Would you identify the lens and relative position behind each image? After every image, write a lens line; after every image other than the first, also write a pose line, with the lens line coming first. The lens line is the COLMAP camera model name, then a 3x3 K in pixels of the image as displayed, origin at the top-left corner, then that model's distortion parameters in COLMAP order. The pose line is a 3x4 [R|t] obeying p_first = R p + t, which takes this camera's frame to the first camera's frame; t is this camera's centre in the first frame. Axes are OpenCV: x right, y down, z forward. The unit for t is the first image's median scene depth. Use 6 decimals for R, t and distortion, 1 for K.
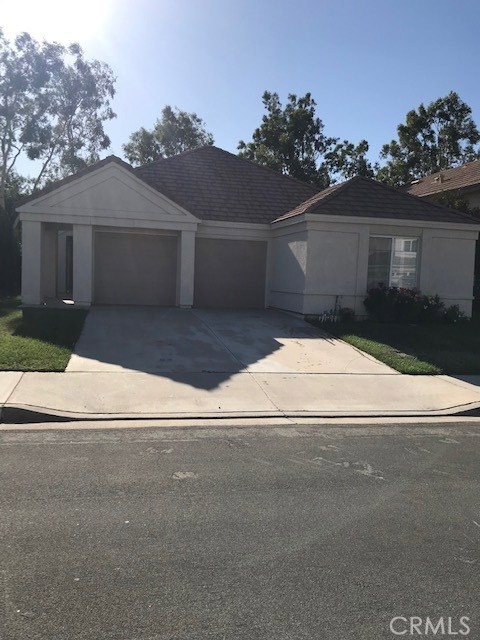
lens RADIAL K [[521.2, 0, 239.5], [0, 521.2, 319.5], [0, 0, 1]] dist [0.015393, -0.021347]
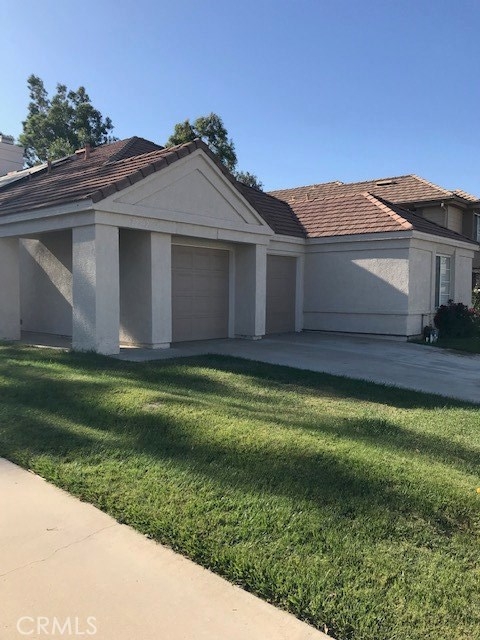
lens RADIAL K [[521.2, 0, 240.3], [0, 521.2, 320.6], [0, 0, 1]] dist [0.015393, -0.021347]
pose [[0.801253, -0.065901, 0.594685, -0.617362], [0.073629, 0.997222, 0.011305, -0.063399], [-0.593778, 0.034727, 0.803879, 0.369892]]
